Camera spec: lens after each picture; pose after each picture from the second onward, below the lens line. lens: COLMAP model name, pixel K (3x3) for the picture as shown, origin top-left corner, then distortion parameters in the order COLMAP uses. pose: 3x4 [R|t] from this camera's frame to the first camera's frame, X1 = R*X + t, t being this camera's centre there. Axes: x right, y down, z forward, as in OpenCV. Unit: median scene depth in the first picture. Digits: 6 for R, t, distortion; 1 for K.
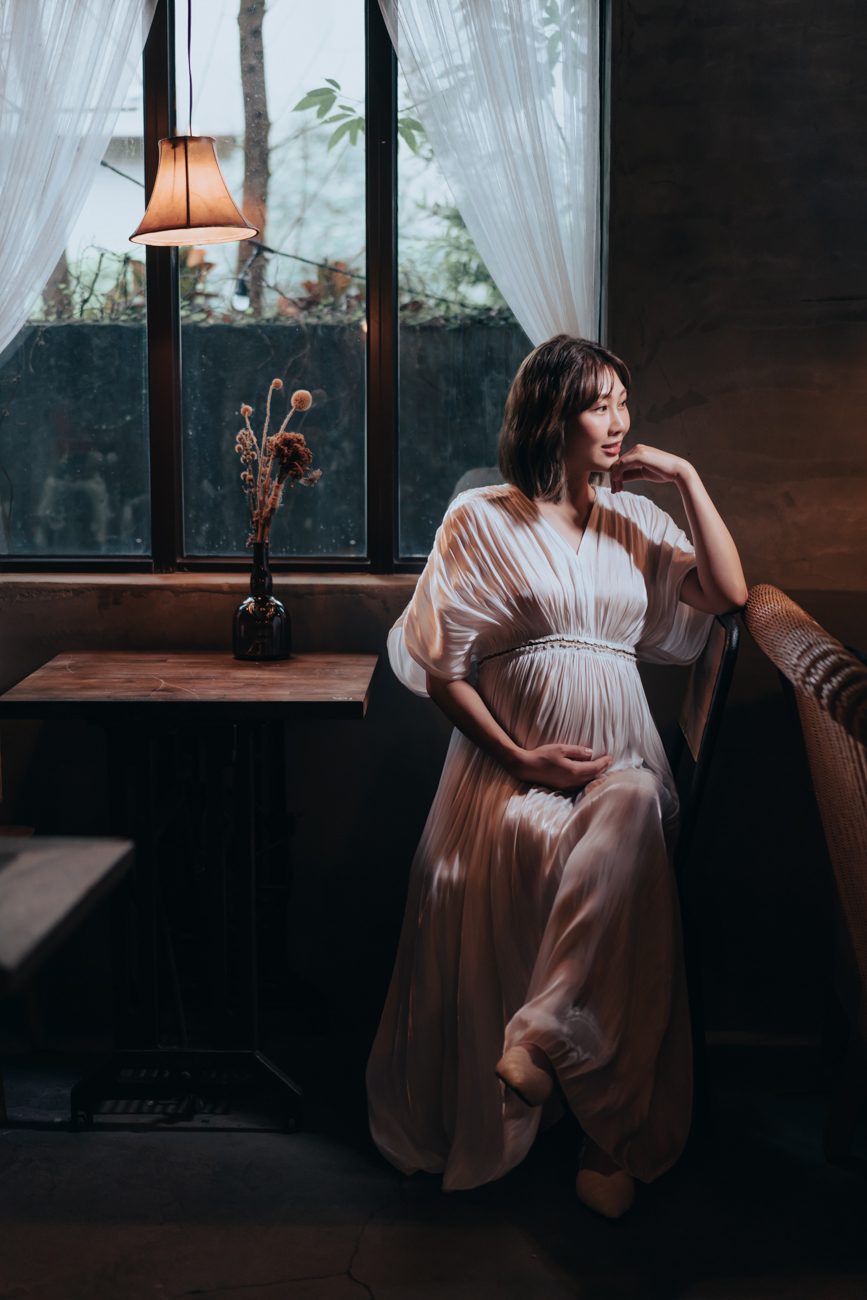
lens RADIAL K [[1969.8, 0, 427.8], [0, 1969.8, 639.1], [0, 0, 1]] dist [-0.022853, 0.000000]
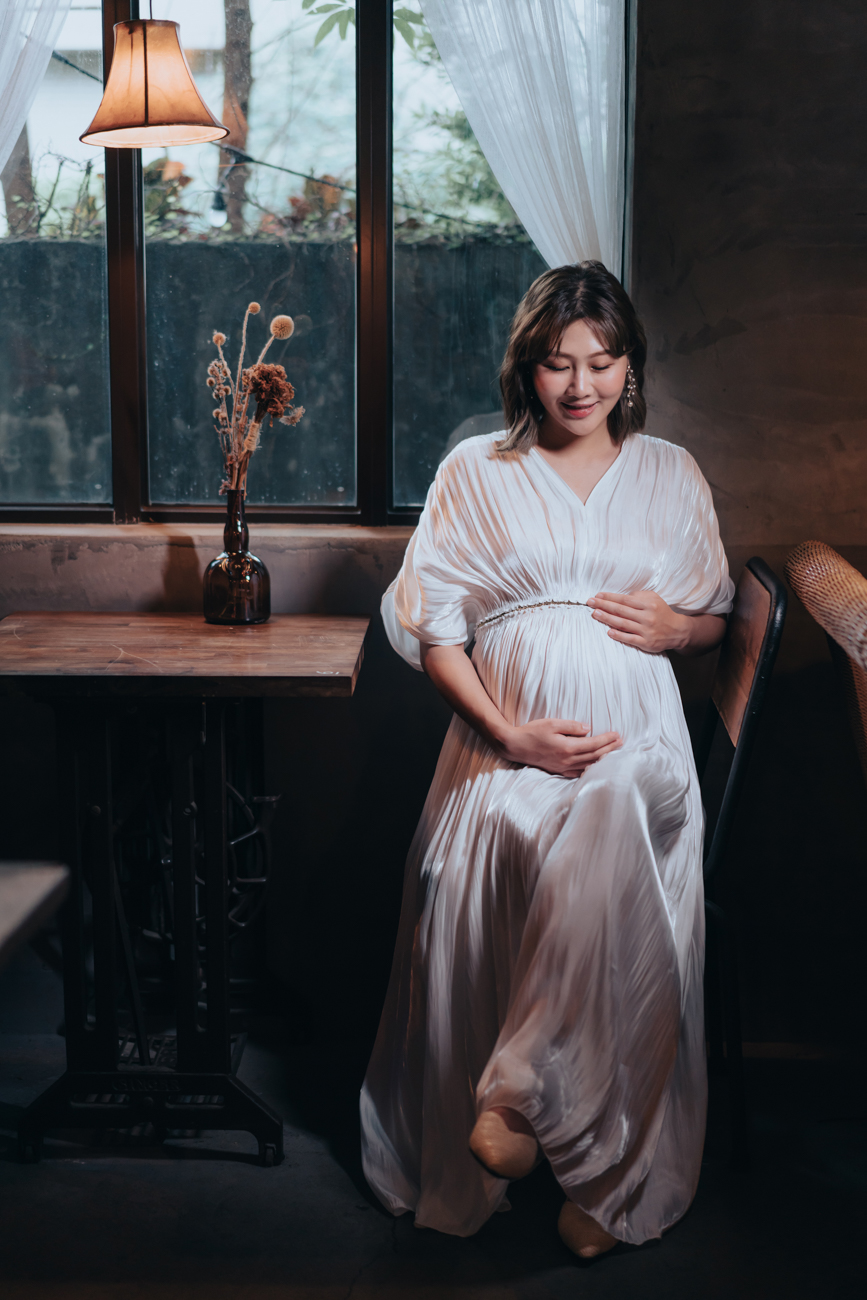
lens RADIAL K [[1969.8, 0, 450.1], [0, 1969.8, 617.4], [0, 0, 1]] dist [-0.022853, 0.000000]
pose [[0.999918, 0.000888, 0.012778, -0.000404], [-0.001212, 0.999677, 0.025388, -0.014159], [-0.012751, -0.025401, 0.999596, 0.116283]]
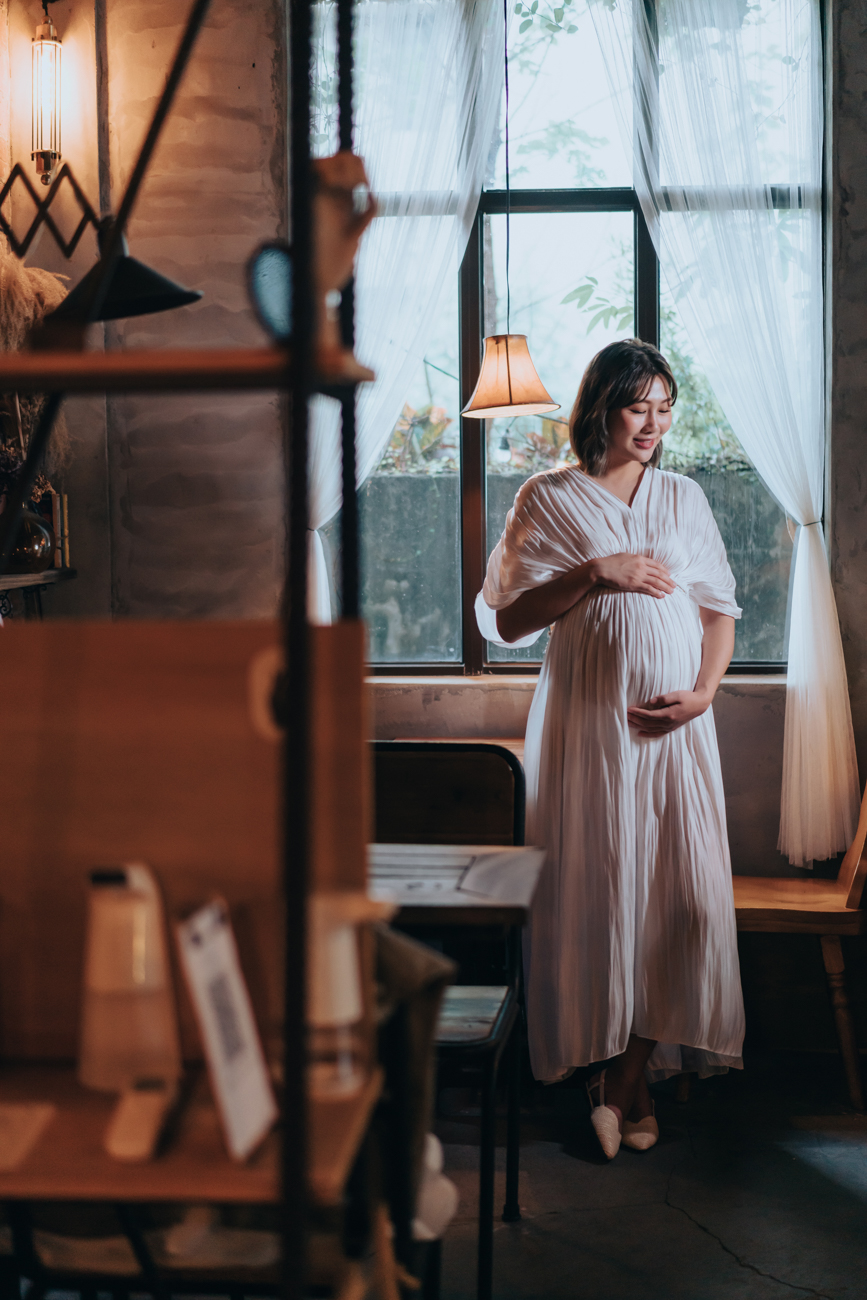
lens RADIAL K [[1969.8, 0, 431.4], [0, 1969.8, 661.7], [0, 0, 1]] dist [-0.022853, 0.000000]
pose [[0.998464, -0.007033, -0.054949, -0.089778], [0.004026, 0.998498, -0.054643, 0.025155], [0.055251, 0.054338, 0.996993, -0.242413]]
